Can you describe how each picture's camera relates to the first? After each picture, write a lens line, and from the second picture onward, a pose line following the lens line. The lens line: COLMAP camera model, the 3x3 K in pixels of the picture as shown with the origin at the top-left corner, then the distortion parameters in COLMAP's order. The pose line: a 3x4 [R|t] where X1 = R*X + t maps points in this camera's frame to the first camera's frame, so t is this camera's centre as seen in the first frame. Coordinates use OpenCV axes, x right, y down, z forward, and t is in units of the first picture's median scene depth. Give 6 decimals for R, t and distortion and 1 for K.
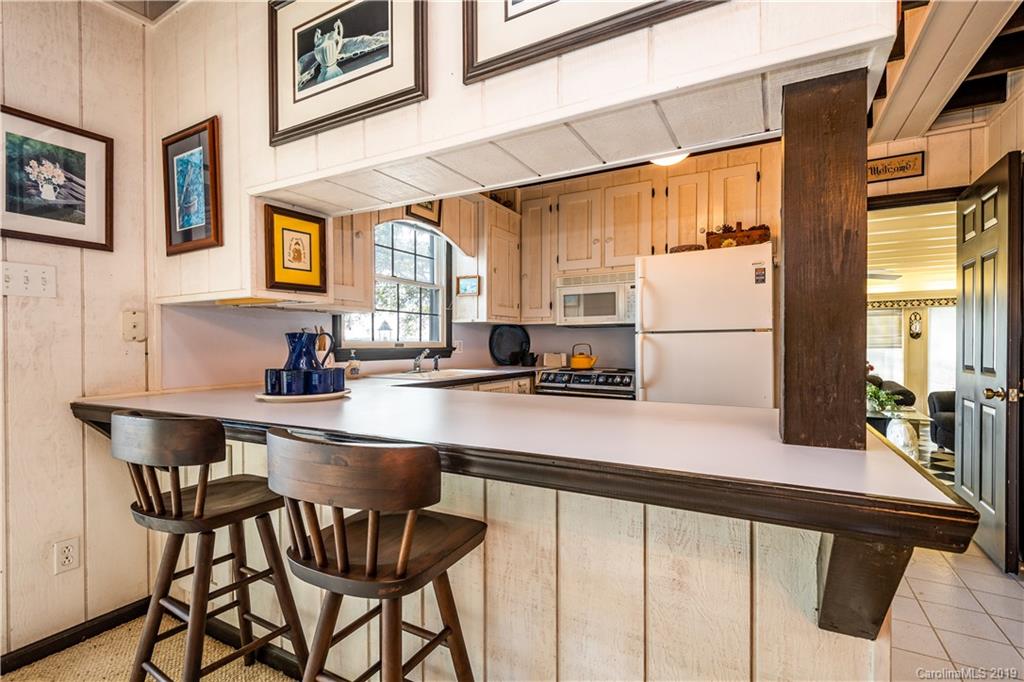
lens RADIAL K [[469.1, 0, 512.0], [0, 469.1, 341.0], [0, 0, 1]] dist [0.000987, 0.000012]
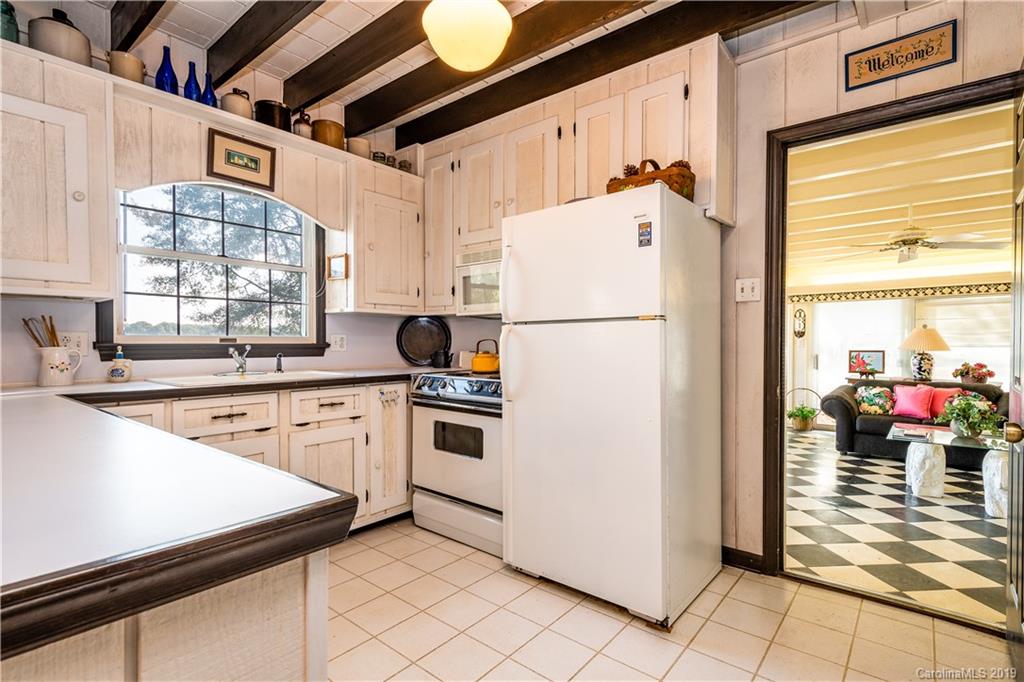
lens RADIAL K [[494.6, 0, 512.0], [0, 494.6, 341.0], [0, 0, 1]] dist [0.003421, 0.000573]
pose [[0.984077, 0.002631, -0.177721, 0.352476], [-0.001422, 0.999975, 0.006932, 0.002756], [0.177735, -0.006569, 0.984056, 0.219972]]
